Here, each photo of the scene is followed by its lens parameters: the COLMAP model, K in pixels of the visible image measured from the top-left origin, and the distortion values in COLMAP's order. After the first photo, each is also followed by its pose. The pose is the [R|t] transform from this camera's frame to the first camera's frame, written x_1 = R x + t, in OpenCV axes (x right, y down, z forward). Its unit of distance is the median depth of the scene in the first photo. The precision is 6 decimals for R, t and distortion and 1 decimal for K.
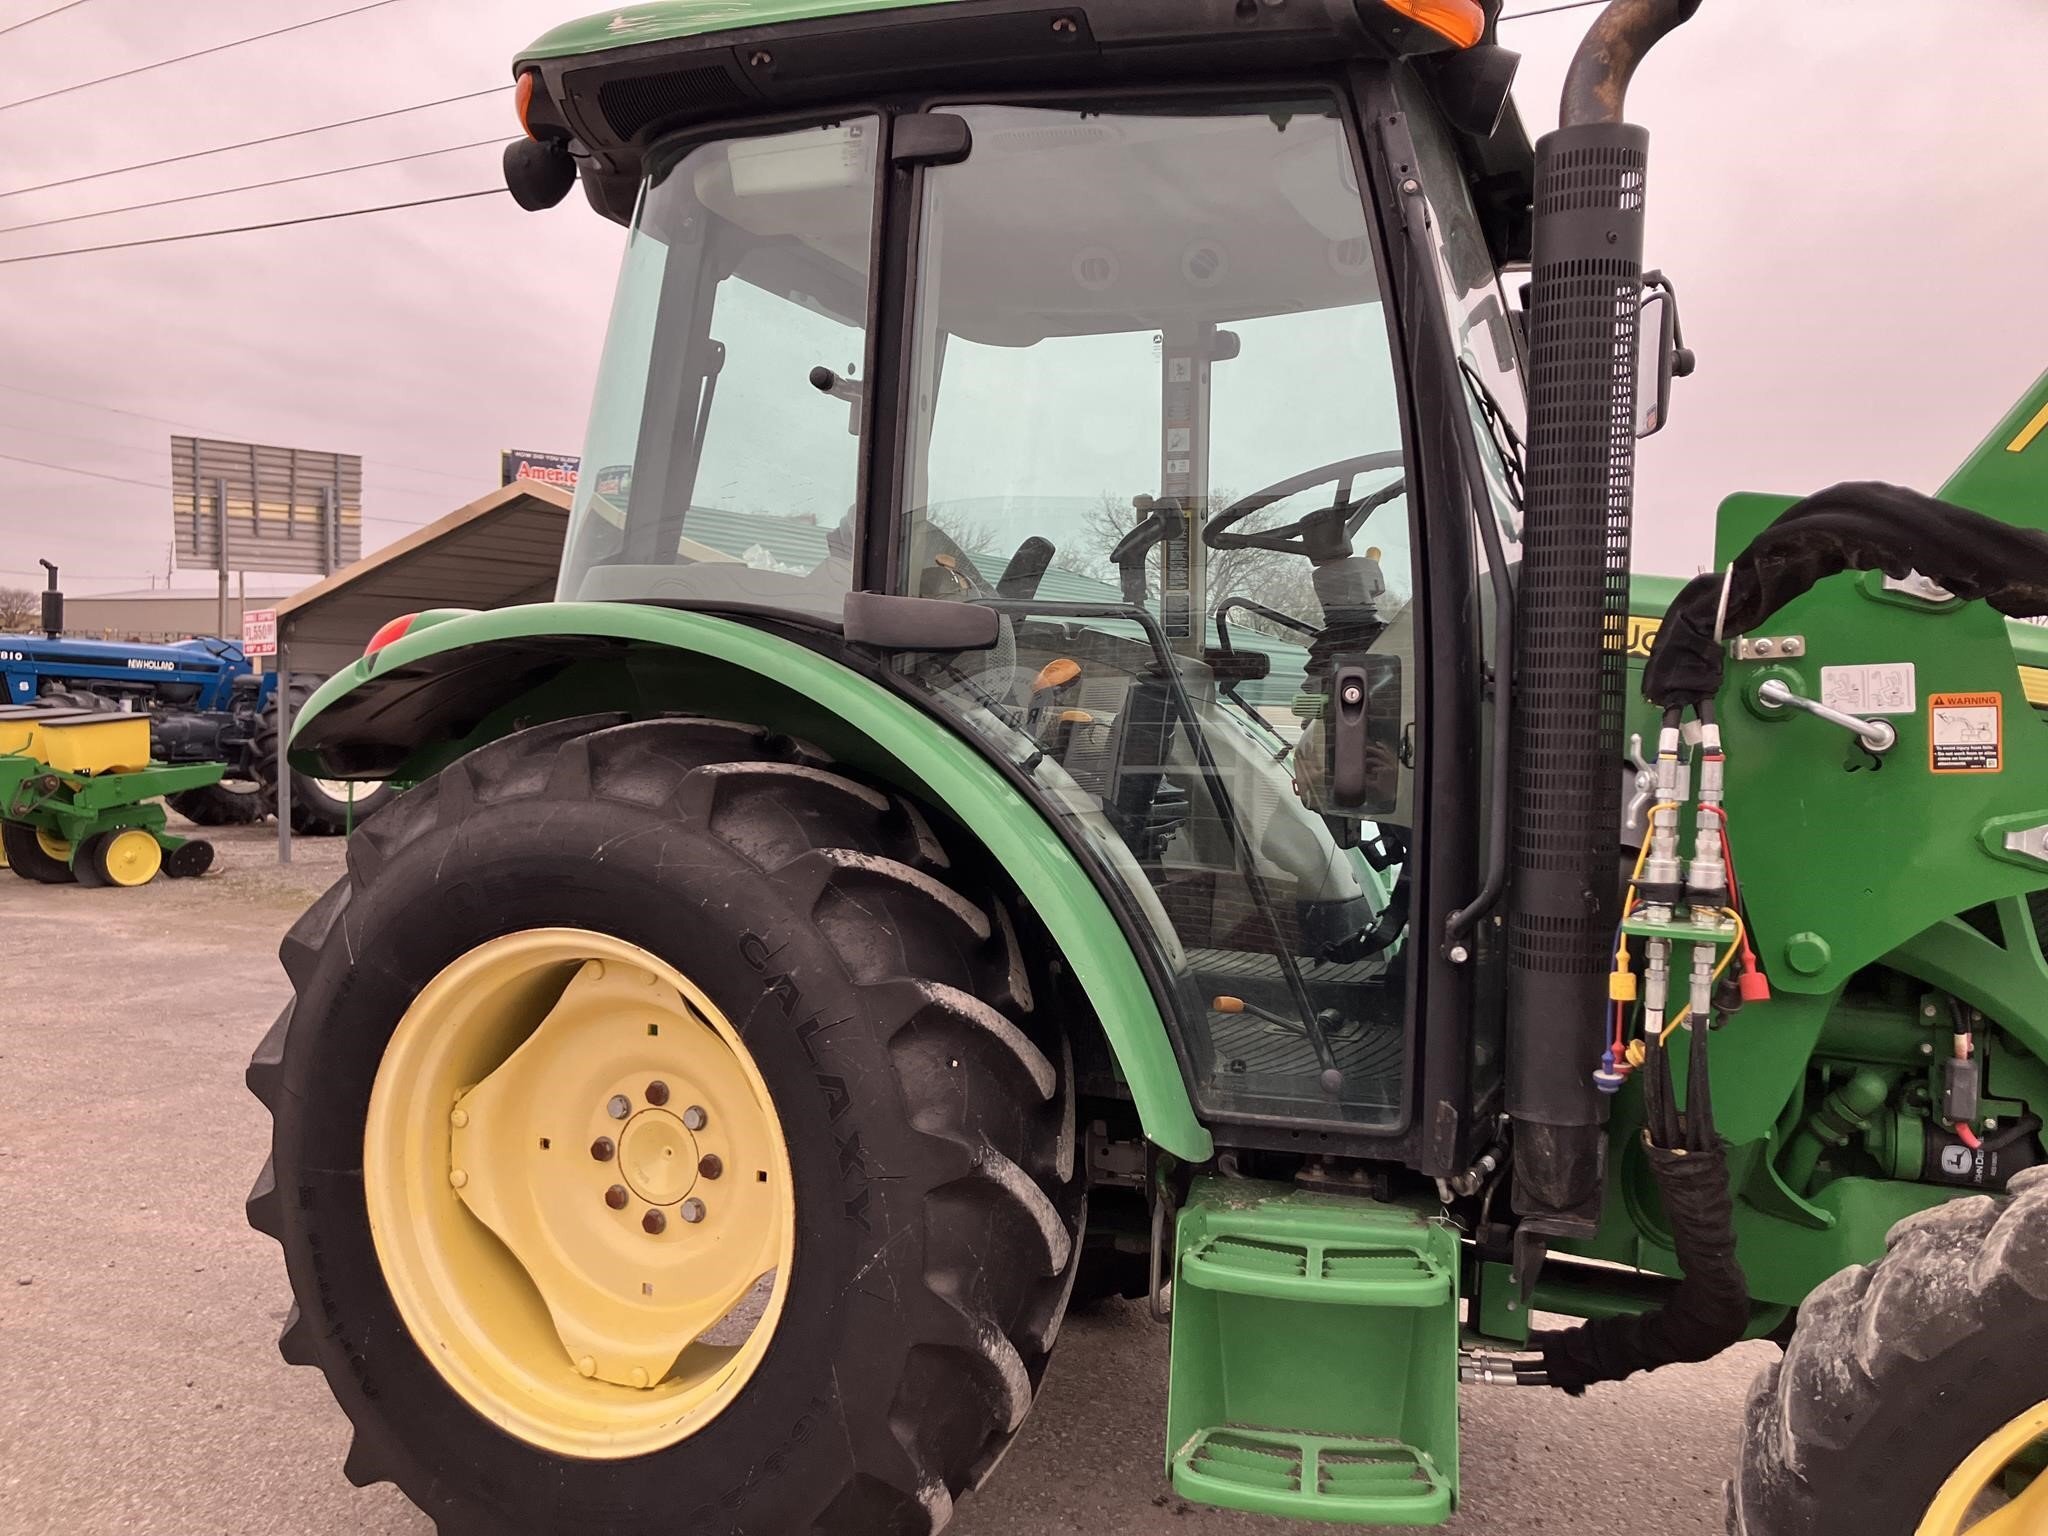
lens RADIAL K [[1681.2, 0, 1019.8], [0, 1681.2, 766.4], [0, 0, 1]] dist [0.020850, -0.011685]
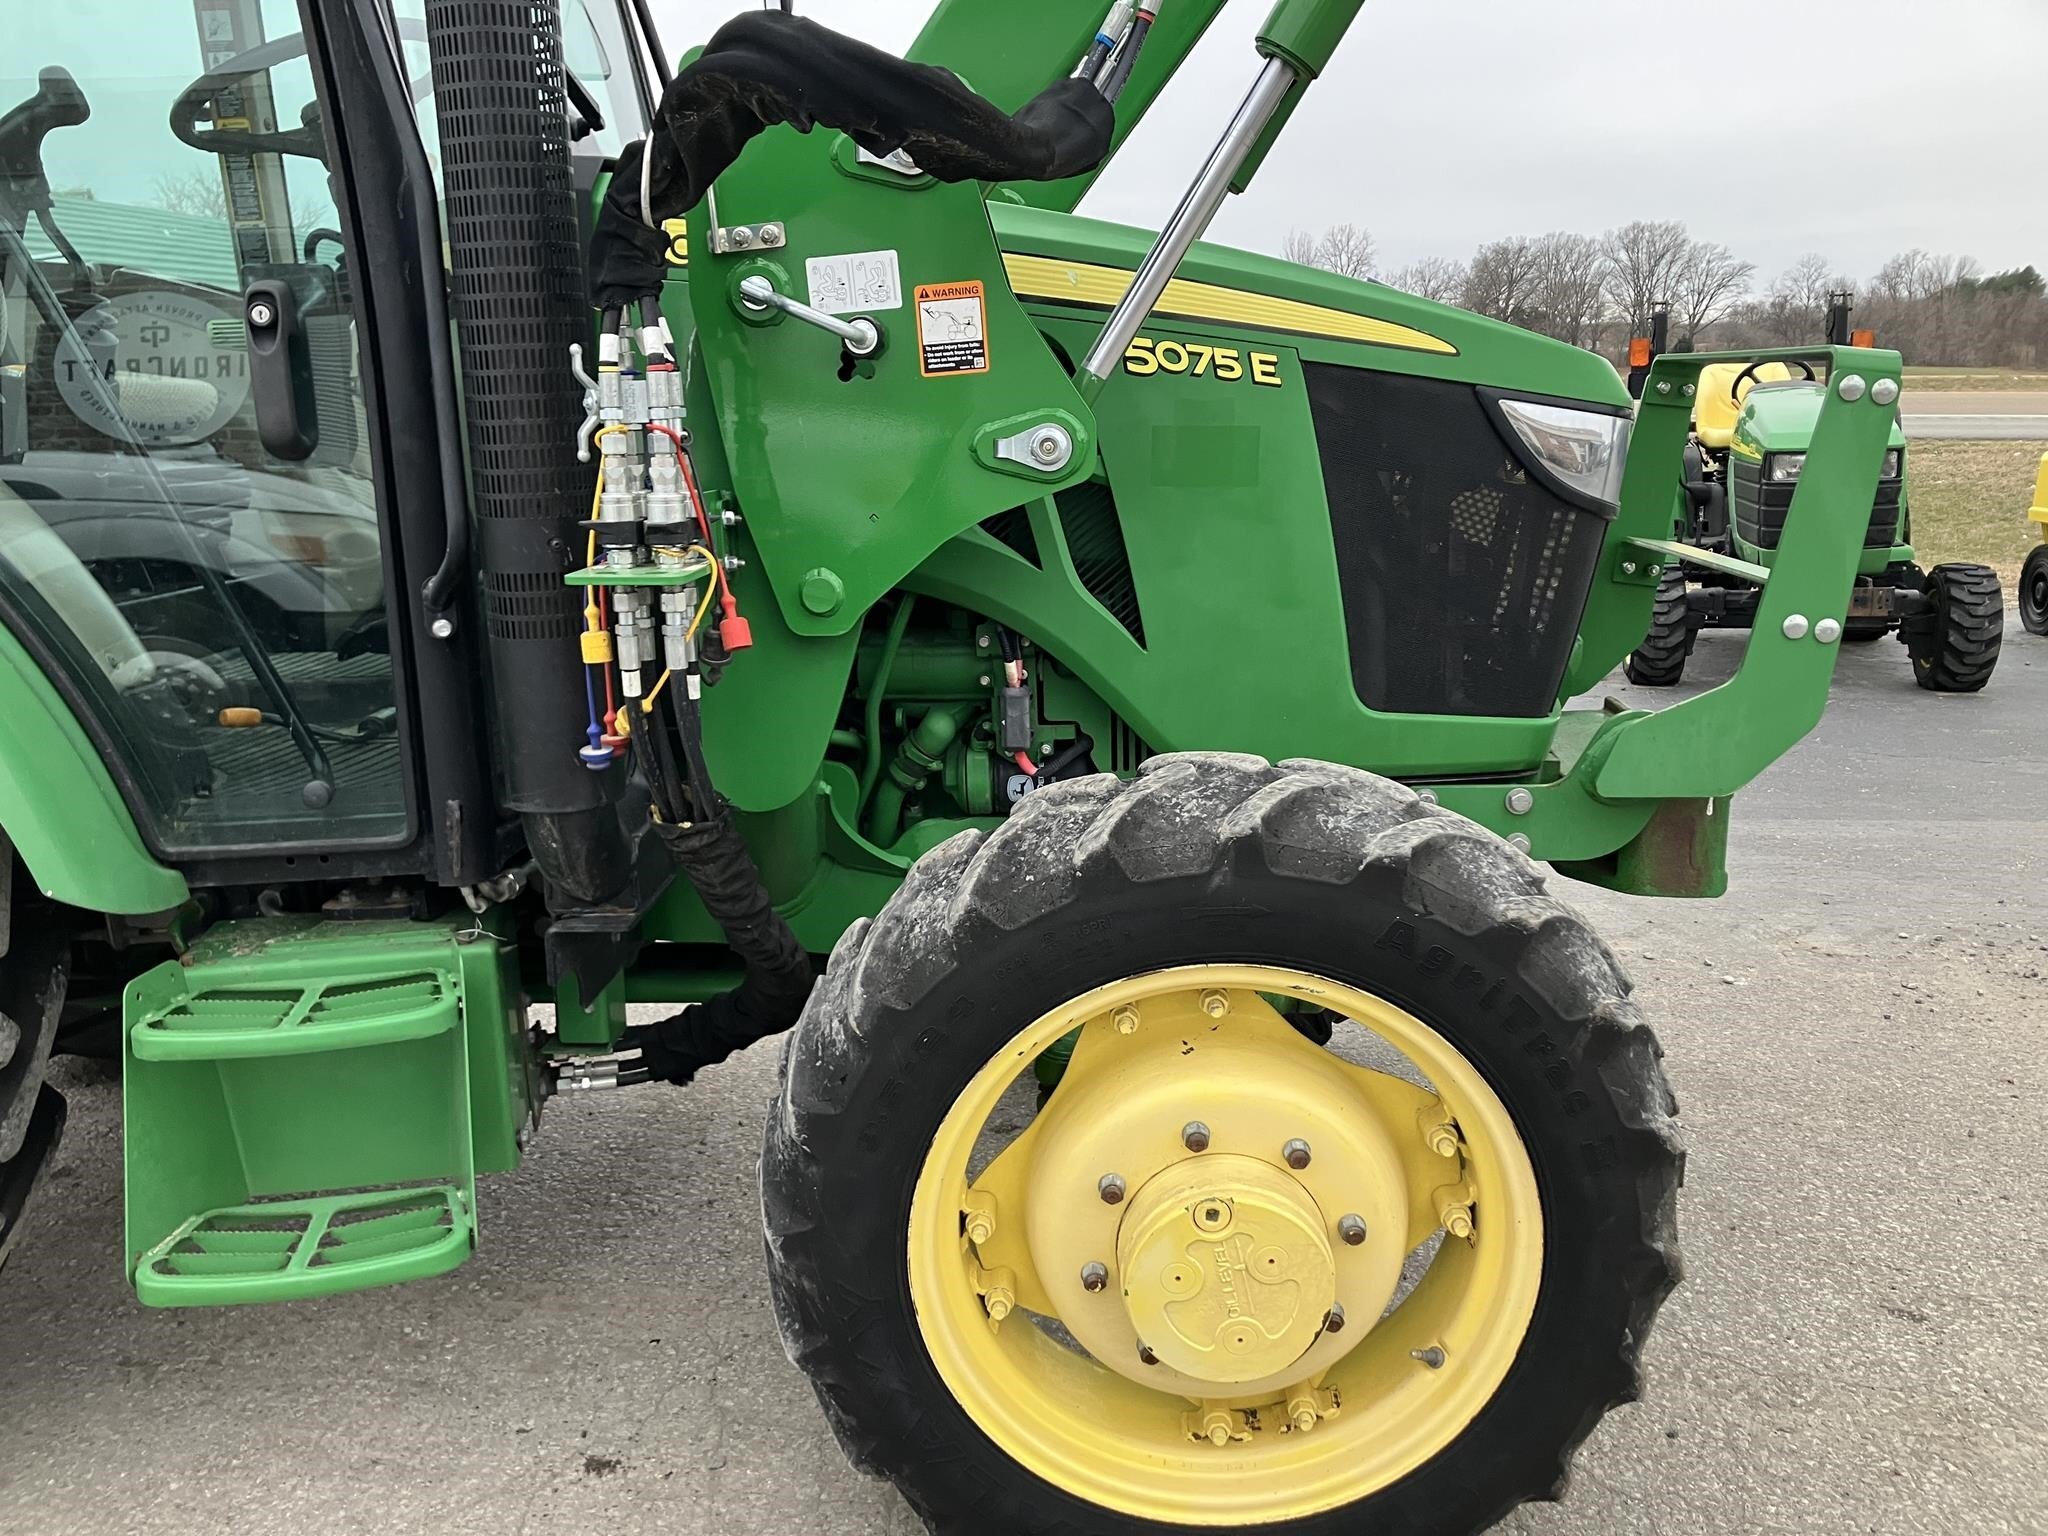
lens RADIAL K [[1681.2, 0, 1032.3], [0, 1681.2, 774.3], [0, 0, 1]] dist [0.020850, -0.011685]
pose [[0.934673, -0.124605, 0.332956, 0.262112], [0.060627, 0.978712, 0.196081, 0.037665], [-0.350301, -0.163085, 0.922330, 0.114391]]
